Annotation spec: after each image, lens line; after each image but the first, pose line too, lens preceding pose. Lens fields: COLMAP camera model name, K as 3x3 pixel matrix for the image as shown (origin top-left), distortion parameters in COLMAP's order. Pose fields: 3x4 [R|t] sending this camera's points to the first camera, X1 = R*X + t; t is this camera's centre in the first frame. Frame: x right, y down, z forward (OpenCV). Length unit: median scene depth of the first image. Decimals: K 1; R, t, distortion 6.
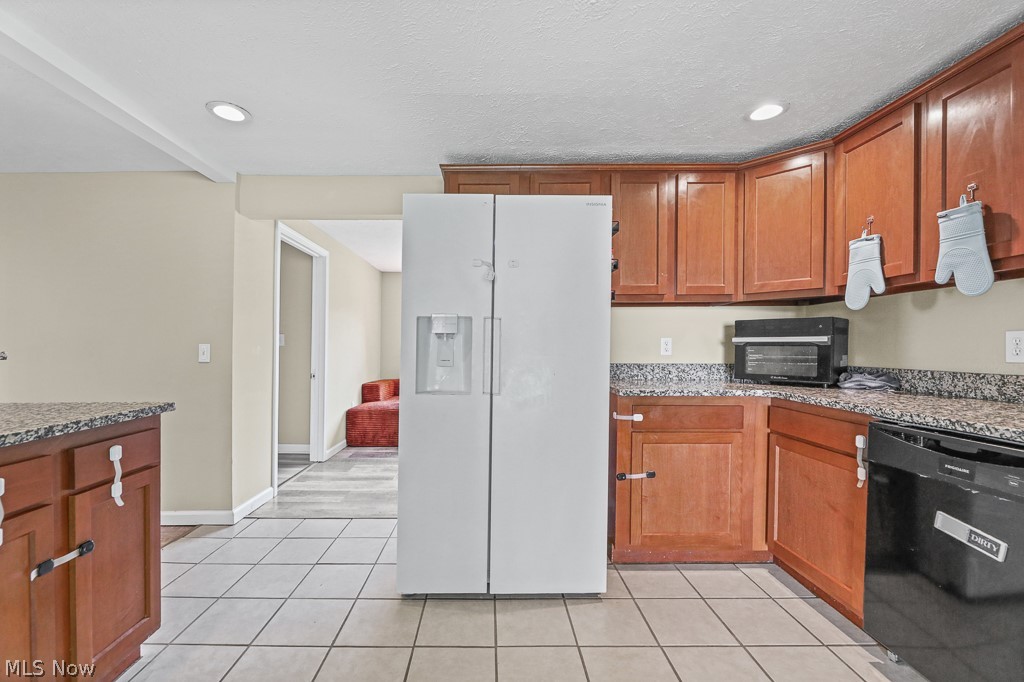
lens RADIAL K [[434.6, 0, 493.8], [0, 434.6, 347.8], [0, 0, 1]] dist [-0.003118, -0.001142]
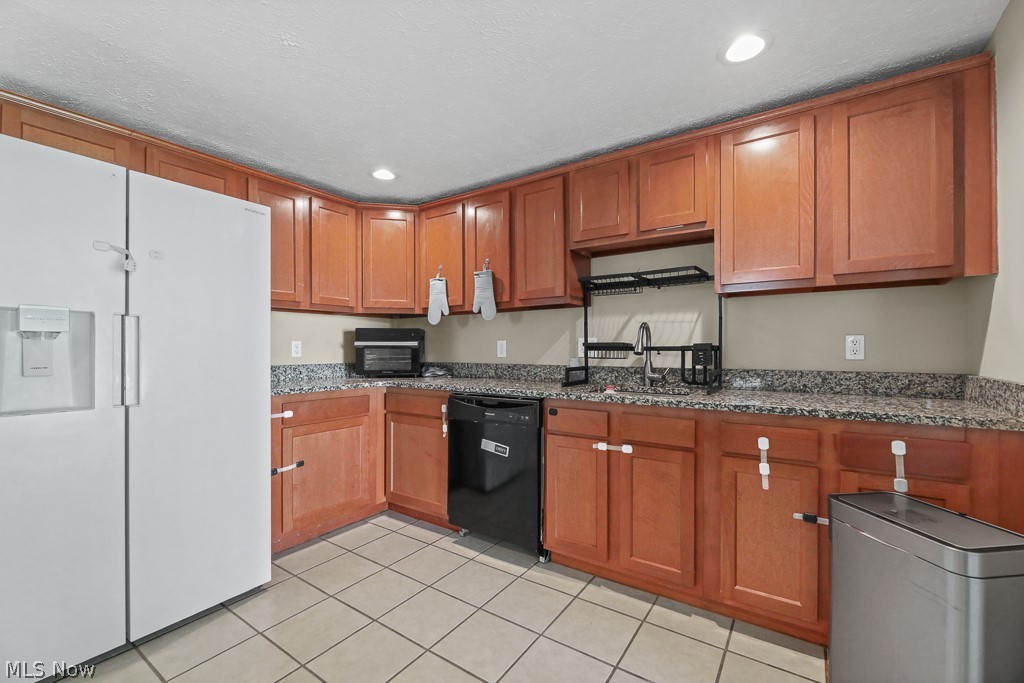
lens RADIAL K [[425.7, 0, 521.7], [0, 425.7, 345.1], [0, 0, 1]] dist [-0.002248, -0.000610]
pose [[0.548435, 0.006033, 0.836171, -0.241495], [0.004725, 0.999936, -0.010314, 0.001212], [-0.836180, 0.009608, 0.548371, -0.077823]]
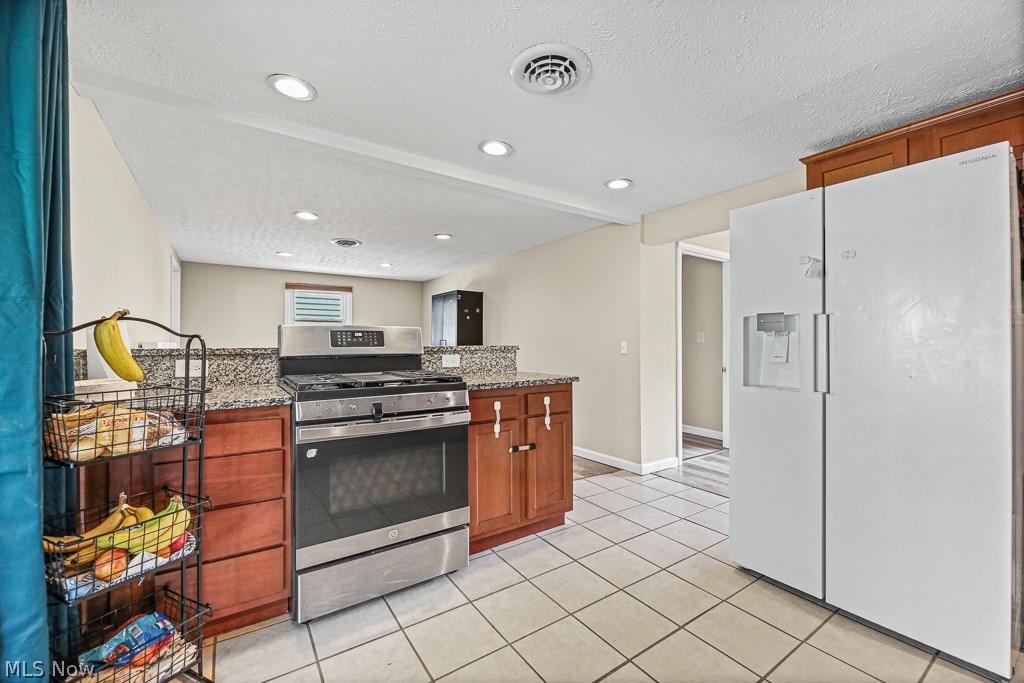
lens RADIAL K [[425.7, 0, 521.7], [0, 425.7, 345.1], [0, 0, 1]] dist [-0.002248, -0.000610]
pose [[0.572794, 0.006537, -0.819673, 0.356400], [-0.004401, 0.999978, 0.004900, -0.001751], [0.819687, 0.000801, 0.572811, -0.084170]]
